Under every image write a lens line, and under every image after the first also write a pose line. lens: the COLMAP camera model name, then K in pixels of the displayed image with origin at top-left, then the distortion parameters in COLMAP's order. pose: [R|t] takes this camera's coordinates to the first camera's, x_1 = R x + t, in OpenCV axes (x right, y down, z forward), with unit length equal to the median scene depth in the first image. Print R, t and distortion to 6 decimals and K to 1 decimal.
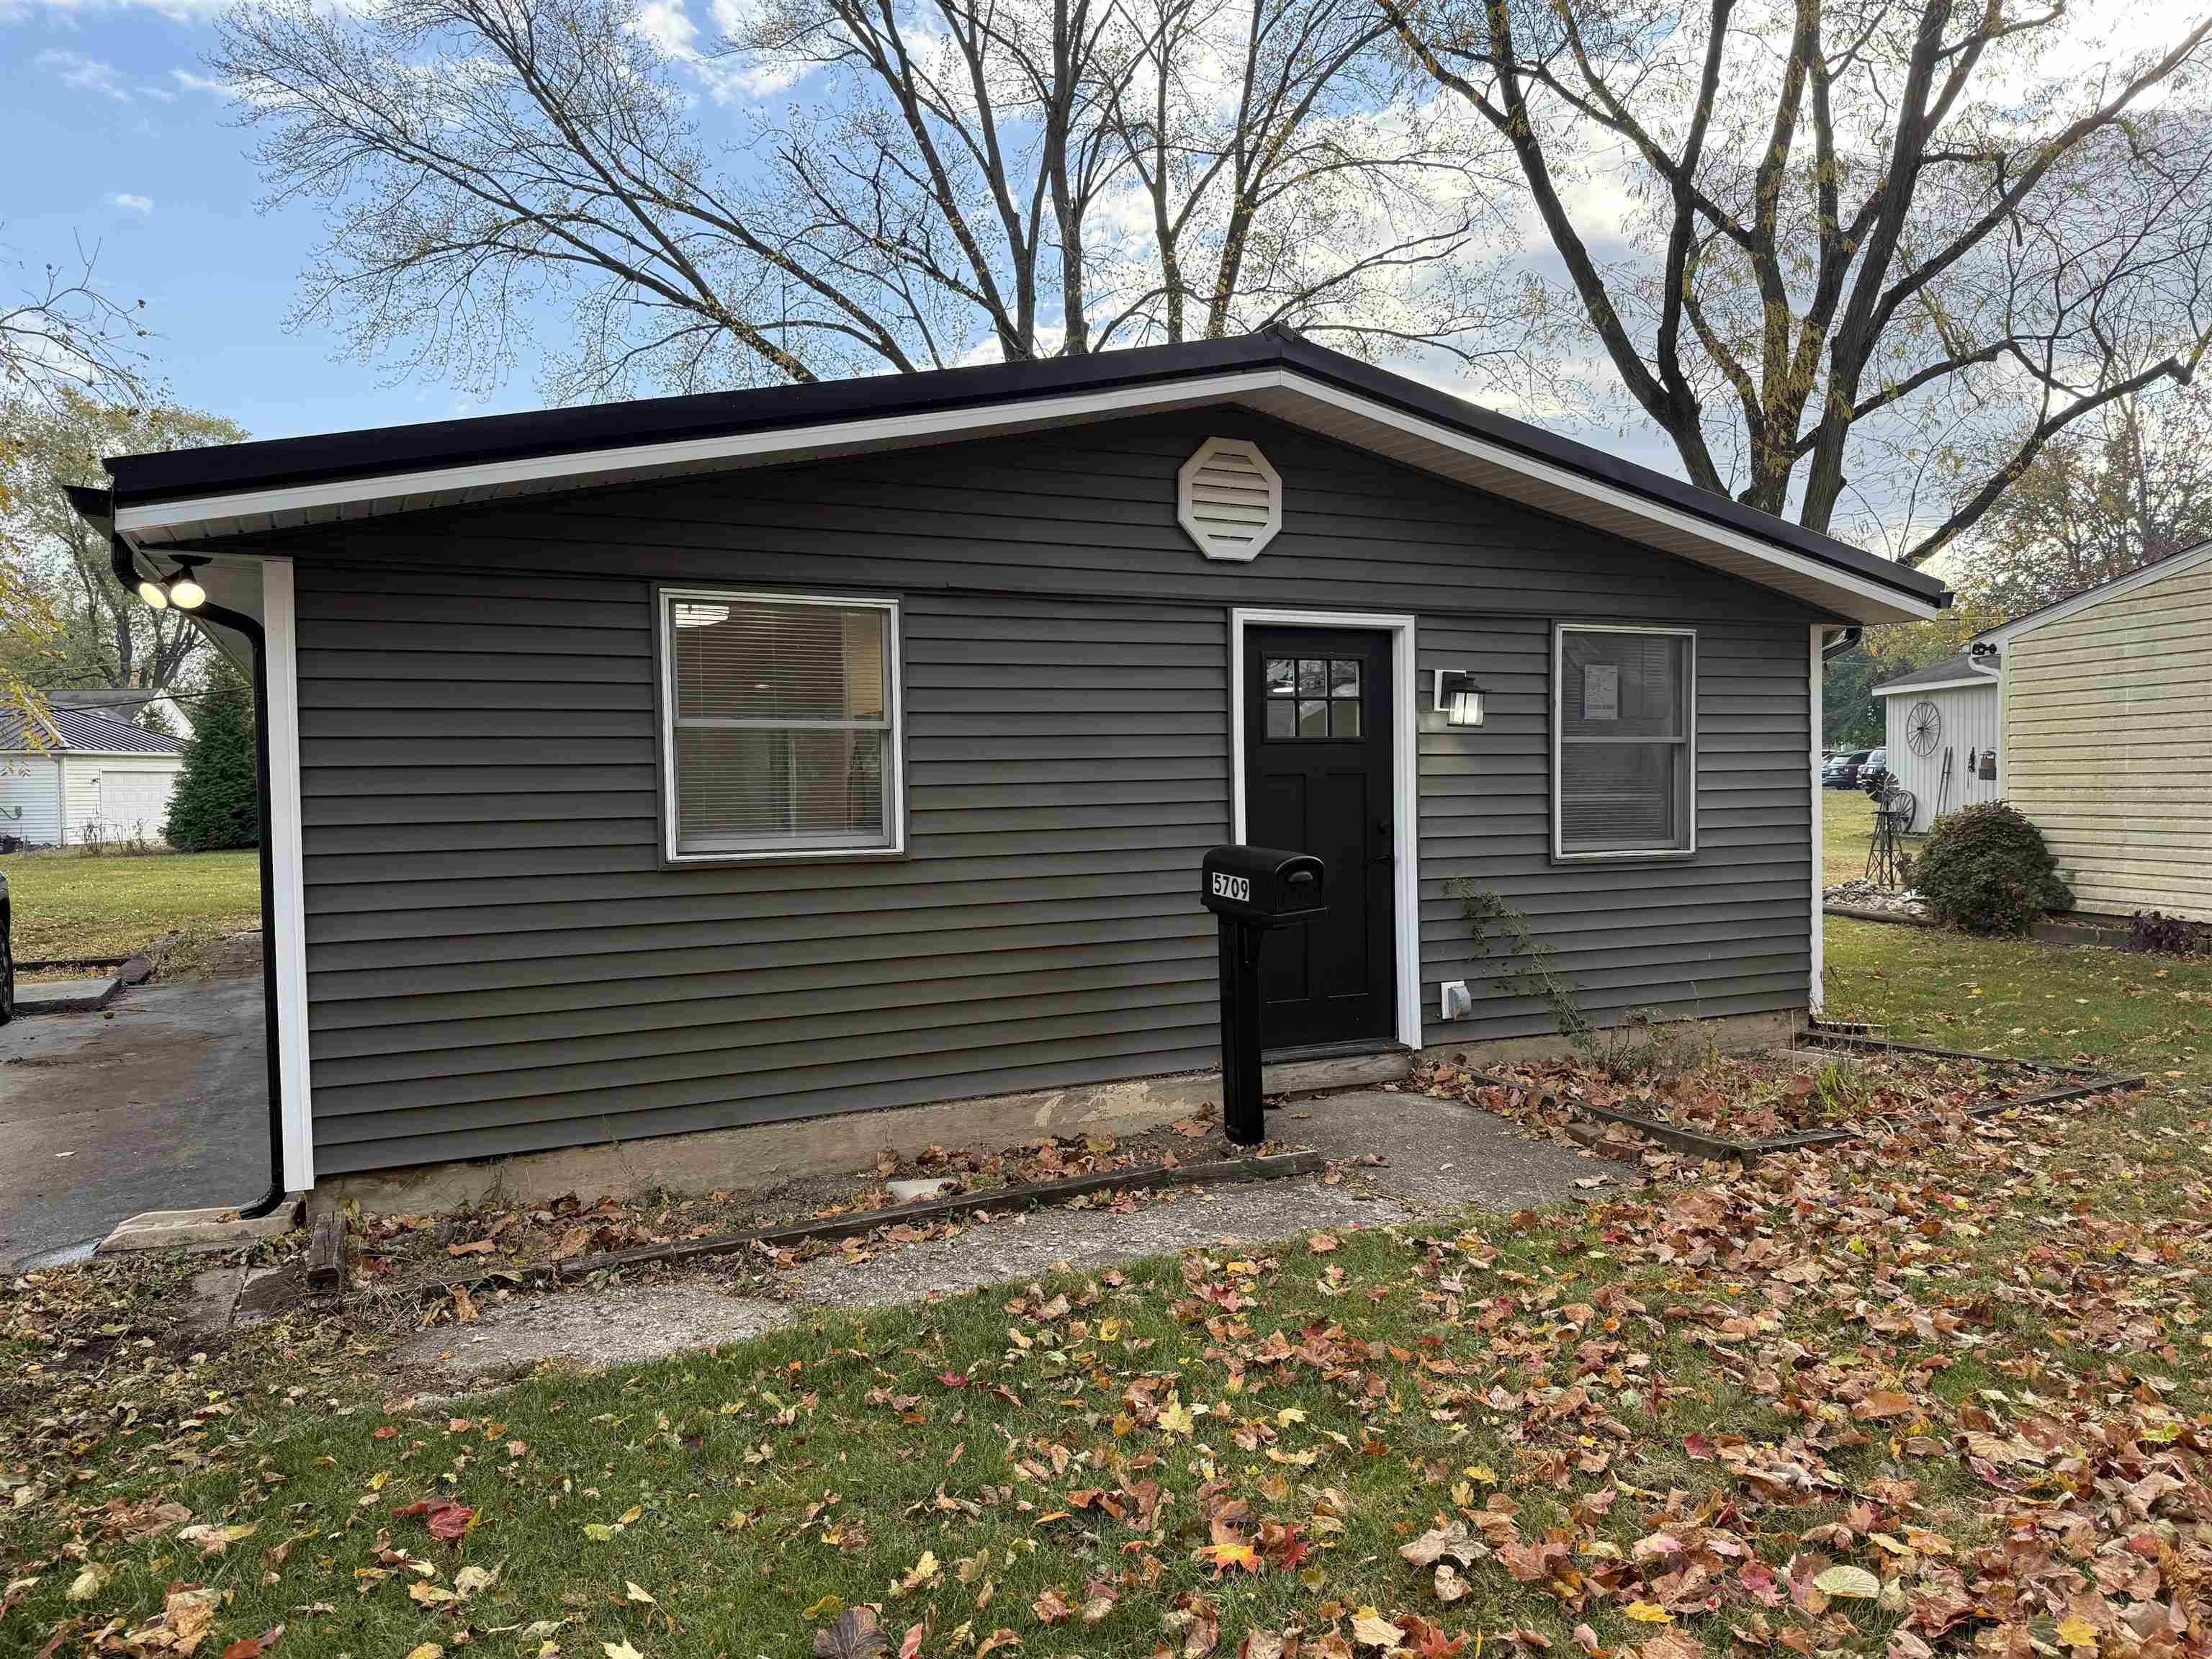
lens RADIAL K [[1546.4, 0, 1106.7], [0, 1546.4, 830.8], [0, 0, 1]] dist [0.126406, -0.163132]
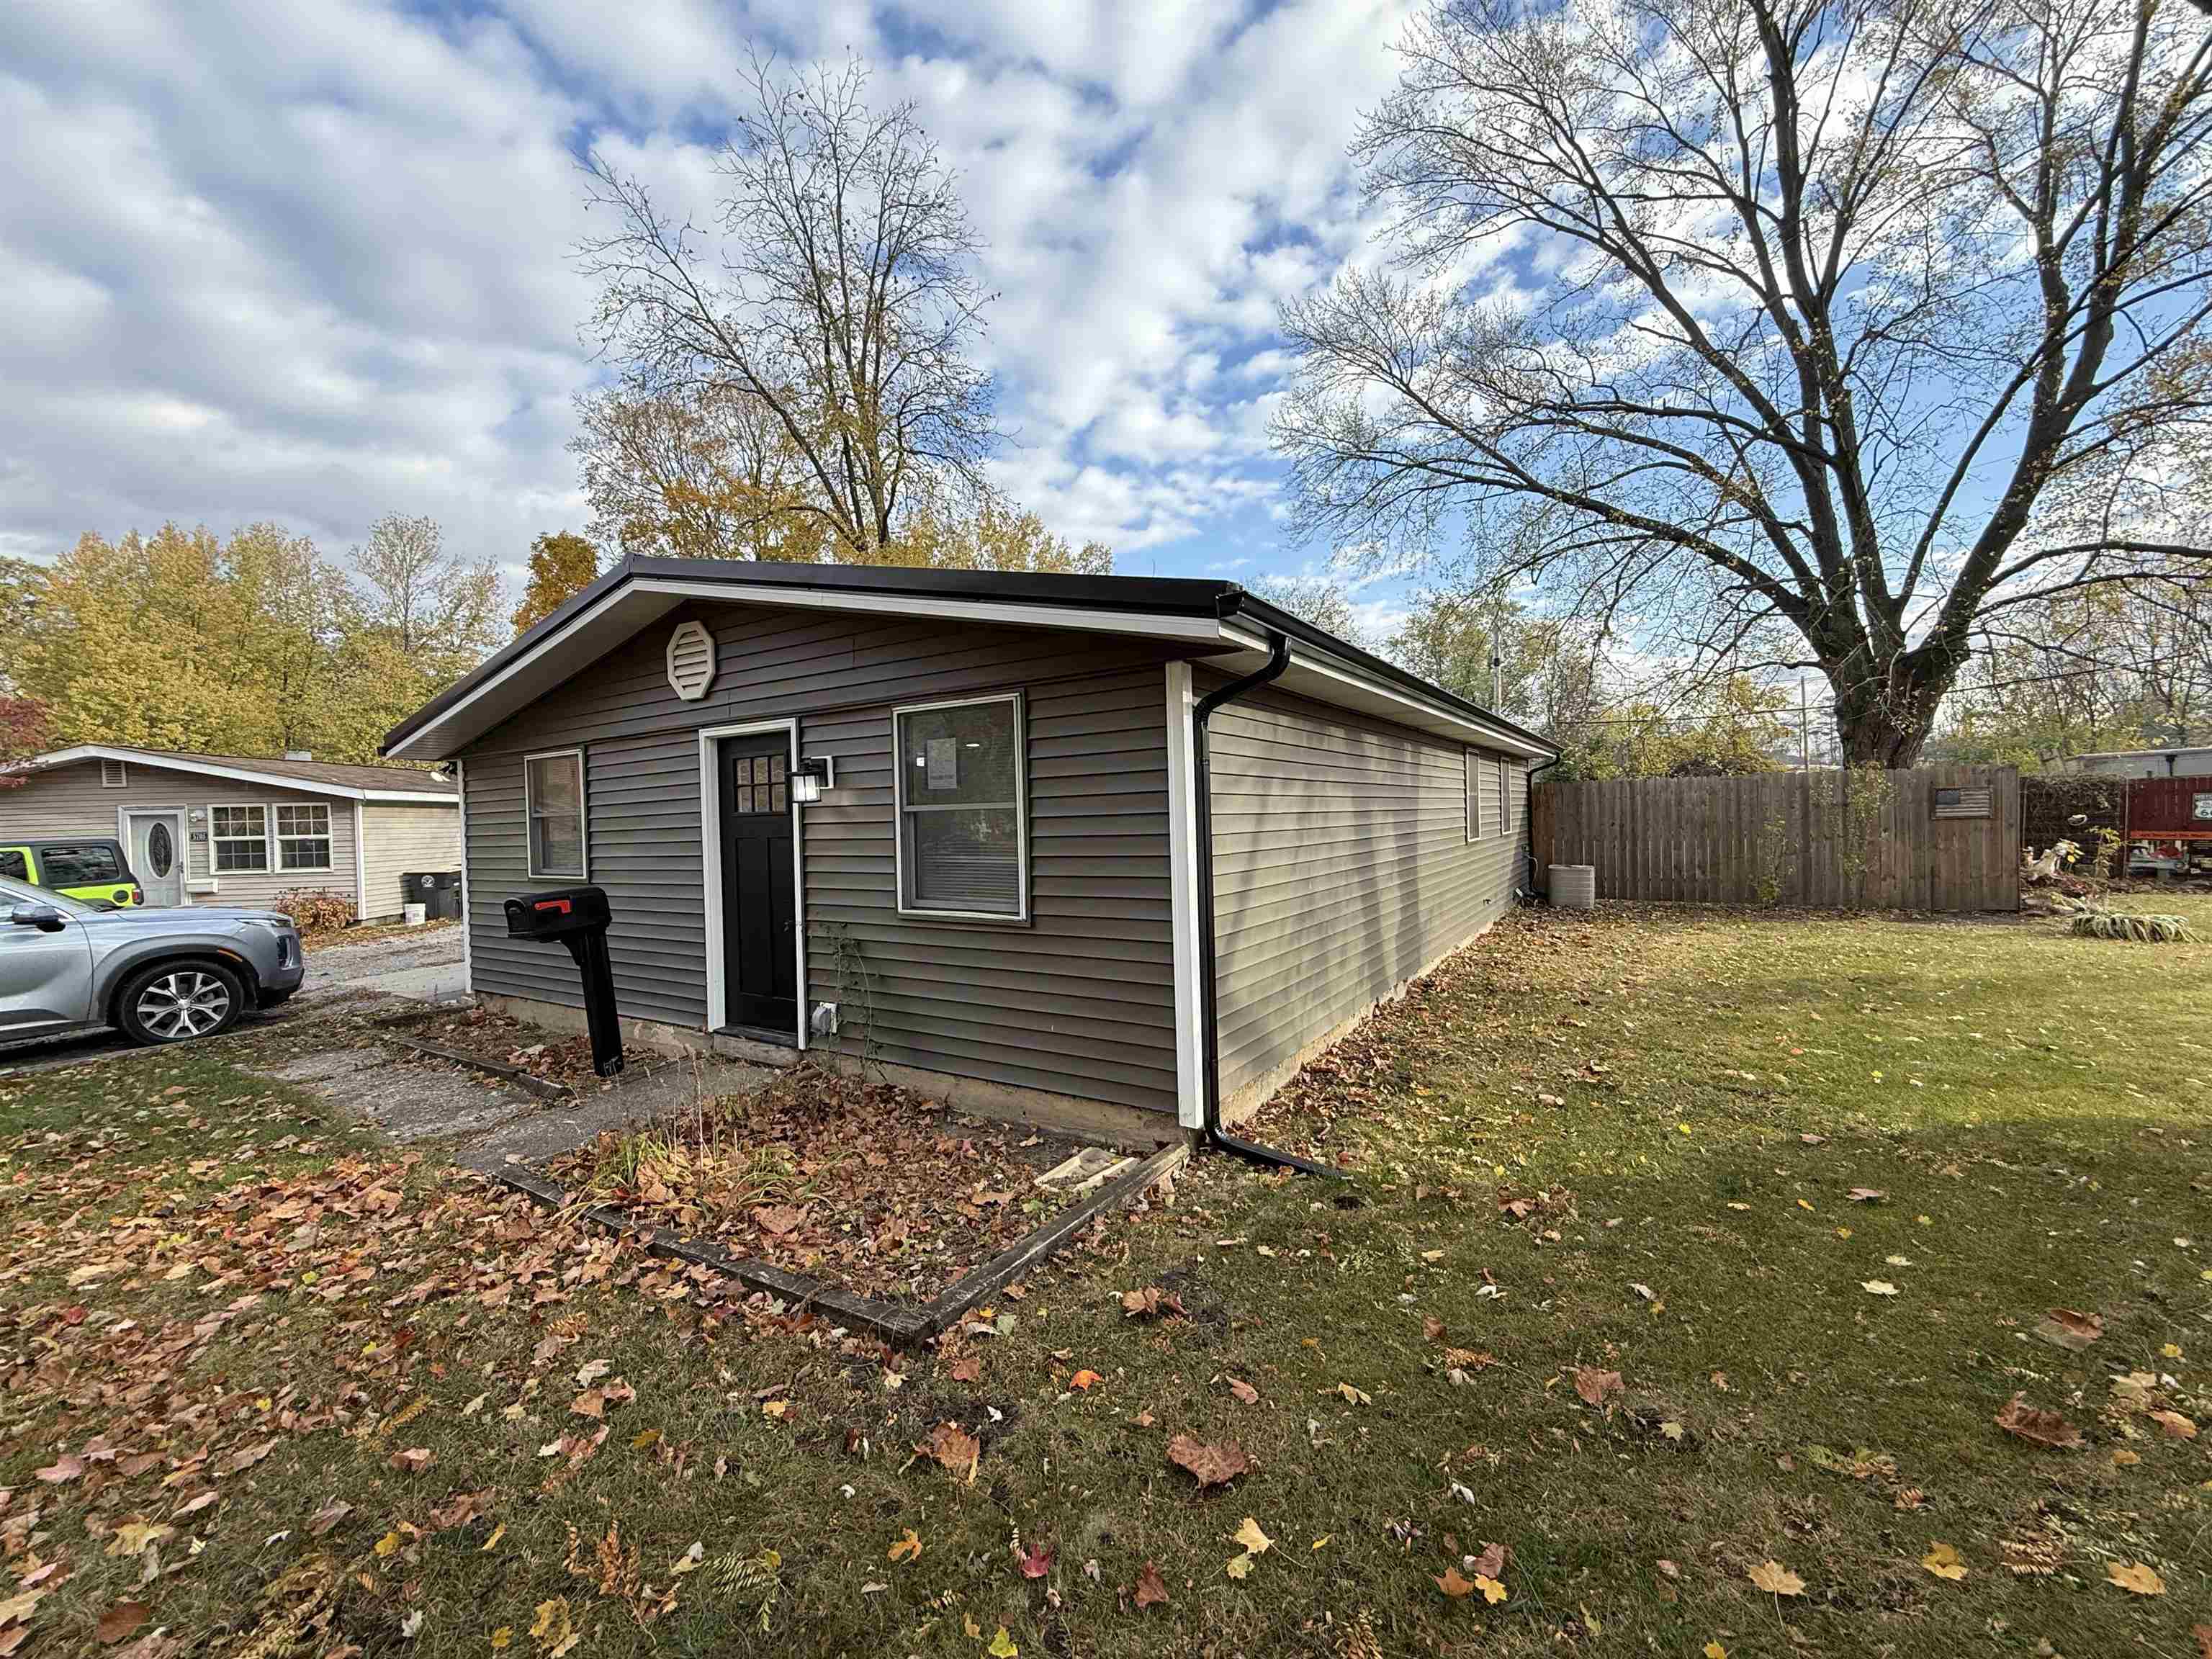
lens RADIAL K [[879.0, 0, 1101.3], [0, 879.0, 827.1], [0, 0, 1]] dist [0.000901, -0.000087]
pose [[0.508669, 0.010728, -0.860895, 1.024212], [-0.007721, 0.999939, 0.007899, -0.057638], [0.860928, 0.002629, 0.508721, 0.895187]]
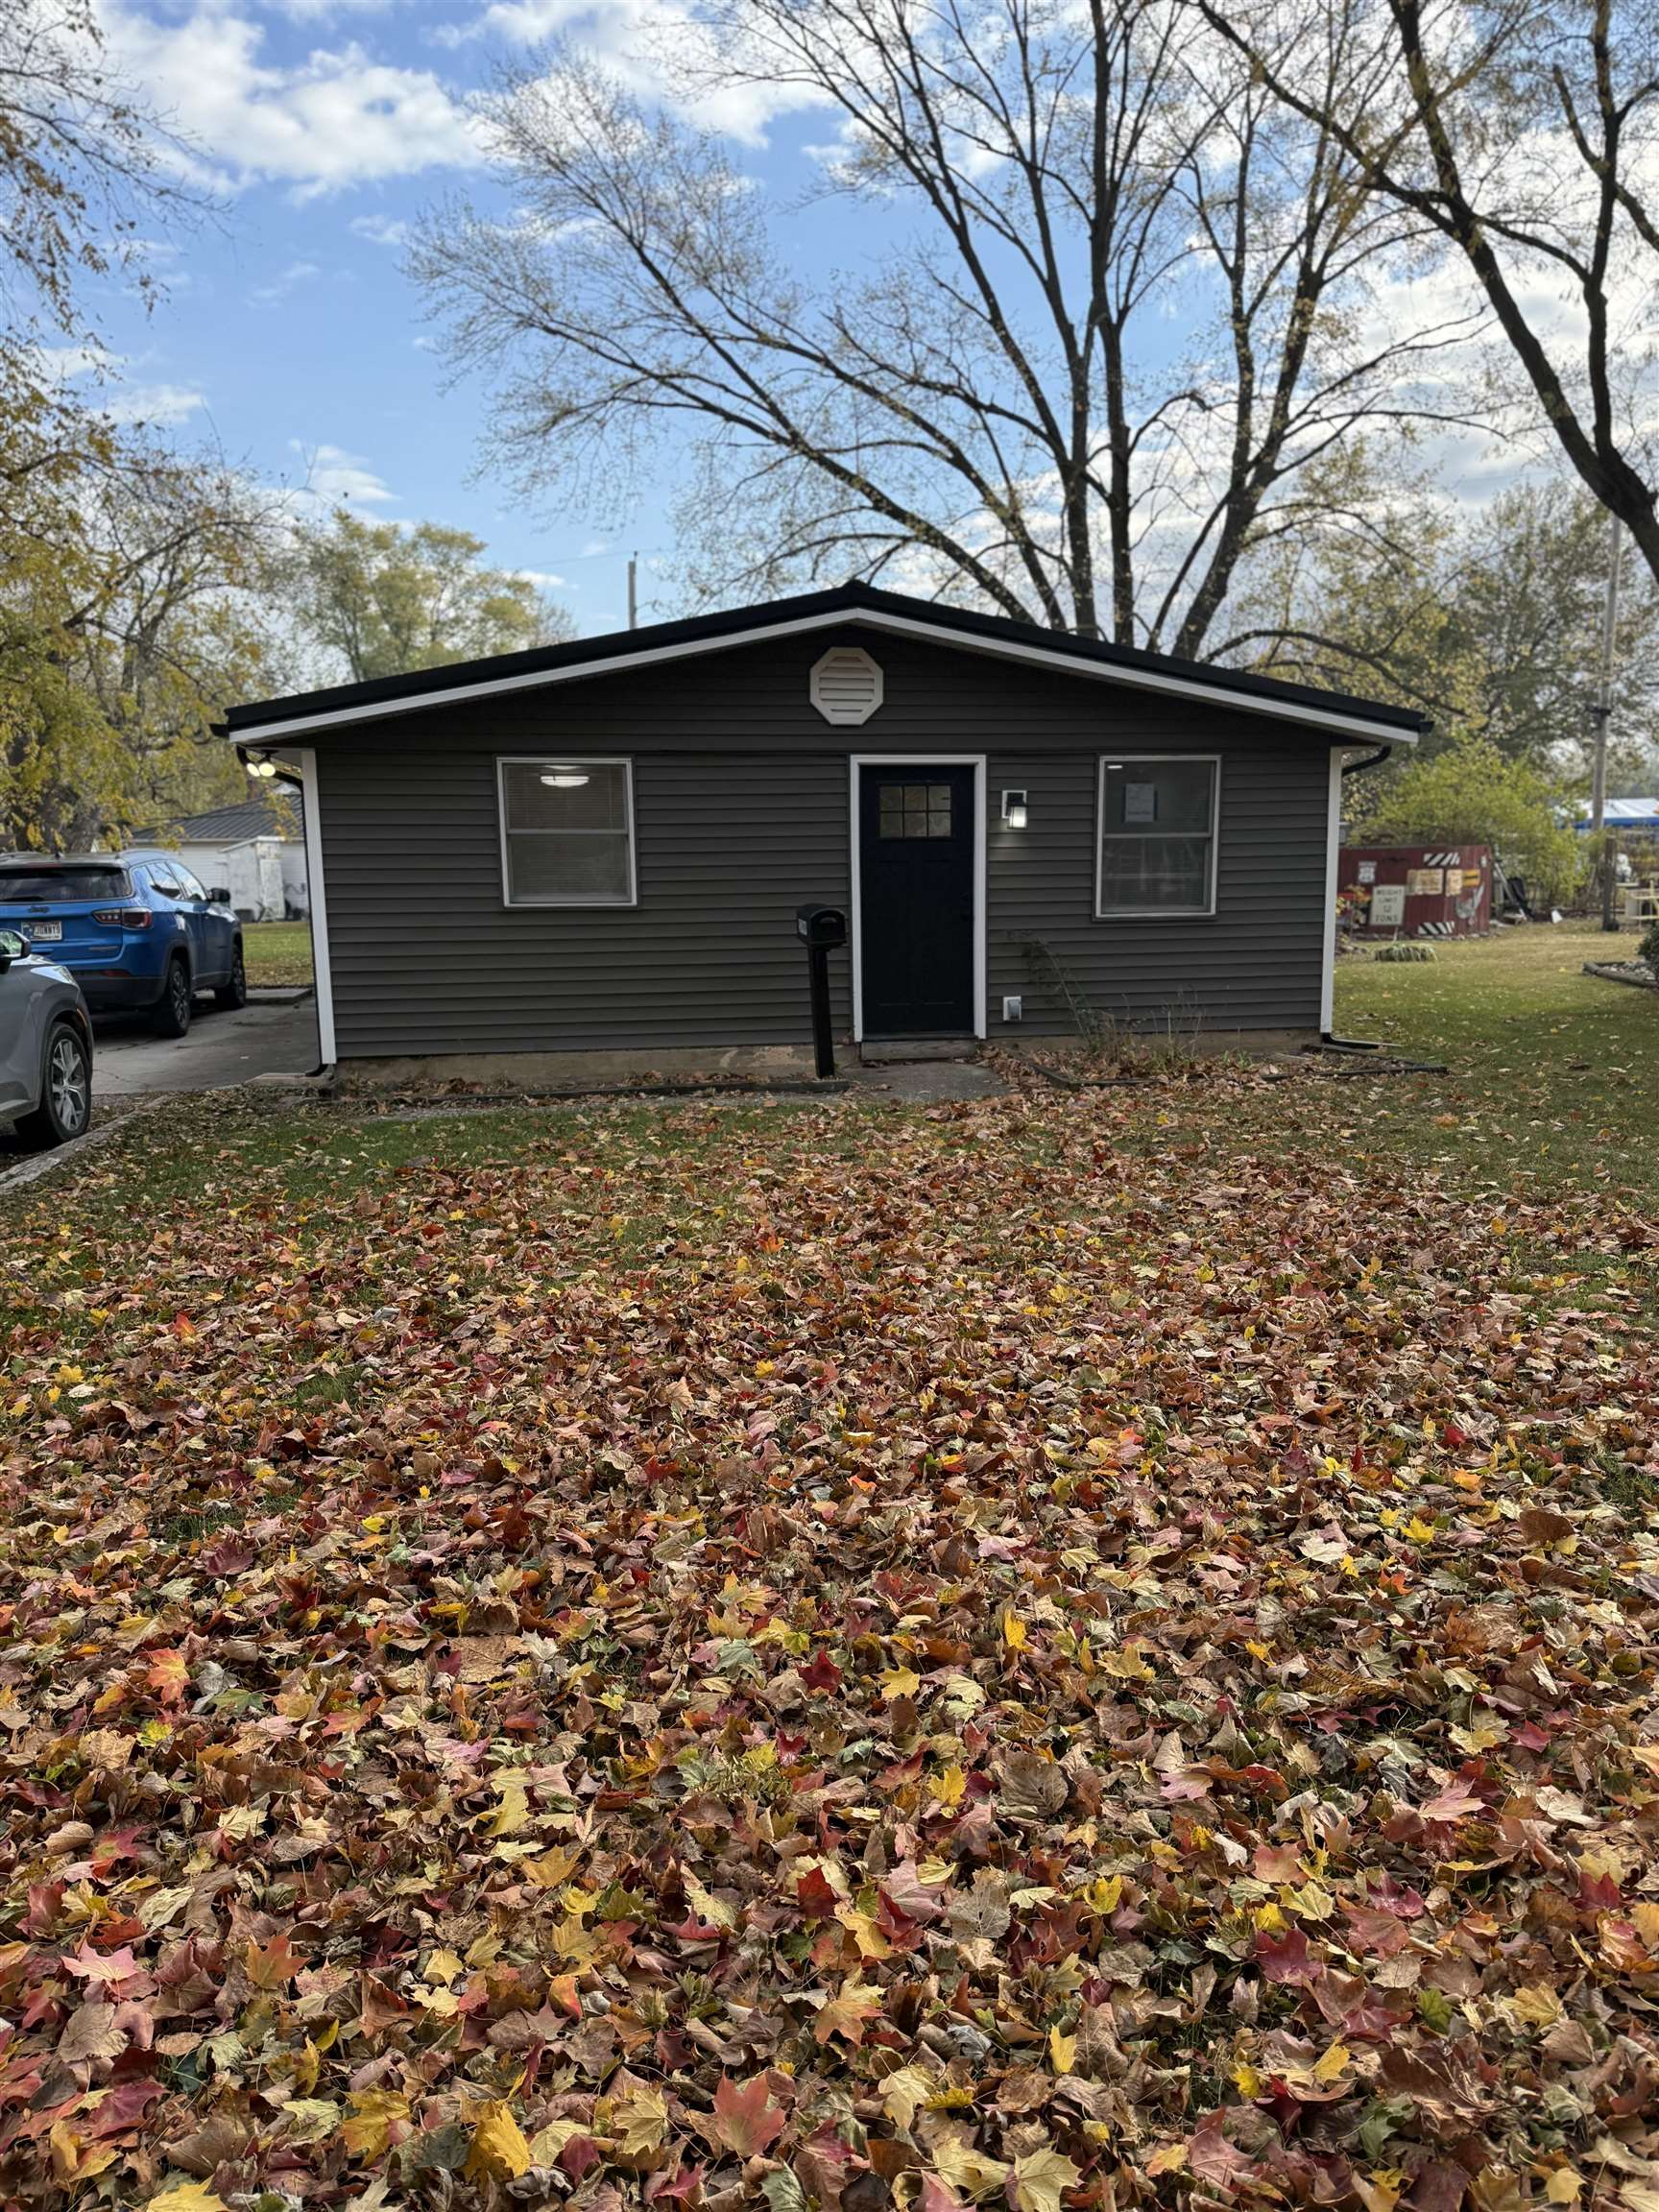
lens RADIAL K [[1621.6, 0, 841.1], [0, 1621.6, 1113.7], [0, 0, 1]] dist [0.122828, -0.175159]
pose [[0.954230, 0.045718, -0.295557, 0.585013], [-0.010814, 0.992875, 0.118668, 0.024465], [0.298877, -0.110041, 0.947926, -0.640091]]
